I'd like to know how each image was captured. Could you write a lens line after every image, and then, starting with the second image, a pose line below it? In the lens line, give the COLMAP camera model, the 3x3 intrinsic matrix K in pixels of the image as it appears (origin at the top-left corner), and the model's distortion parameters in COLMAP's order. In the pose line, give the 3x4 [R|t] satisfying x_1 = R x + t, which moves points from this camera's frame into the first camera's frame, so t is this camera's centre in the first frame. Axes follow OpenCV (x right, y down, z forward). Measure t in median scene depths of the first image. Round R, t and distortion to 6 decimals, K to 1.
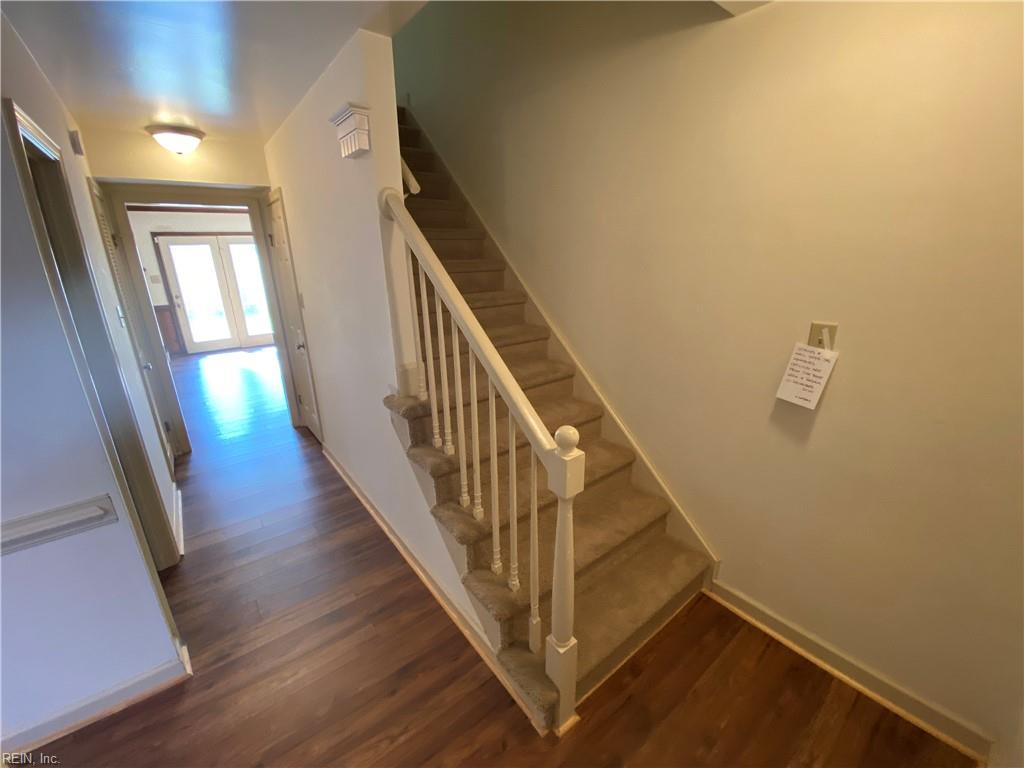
lens RADIAL K [[412.6, 0, 508.6], [0, 412.6, 379.2], [0, 0, 1]] dist [0.032349, -0.022989]
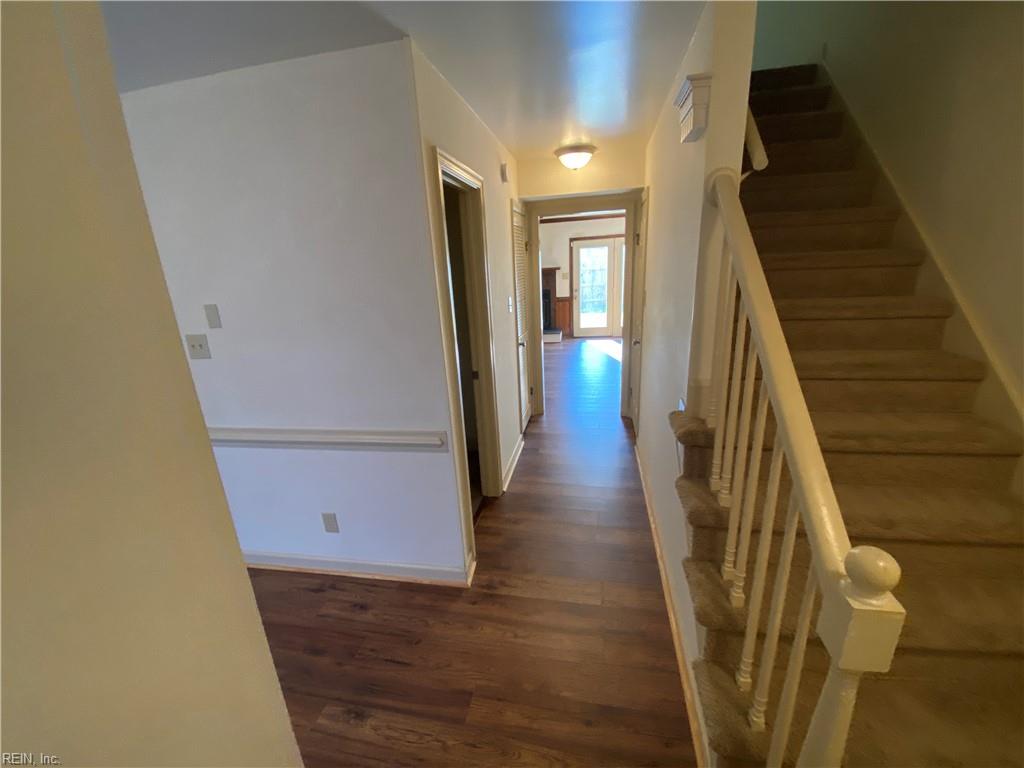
lens RADIAL K [[412.2, 0, 510.0], [0, 412.2, 382.8], [0, 0, 1]] dist [0.033682, -0.029828]
pose [[0.660177, 0.195663, -0.725177, 0.100926], [-0.184190, 0.978167, 0.096242, -0.038250], [0.728176, 0.070033, 0.681803, 0.145074]]
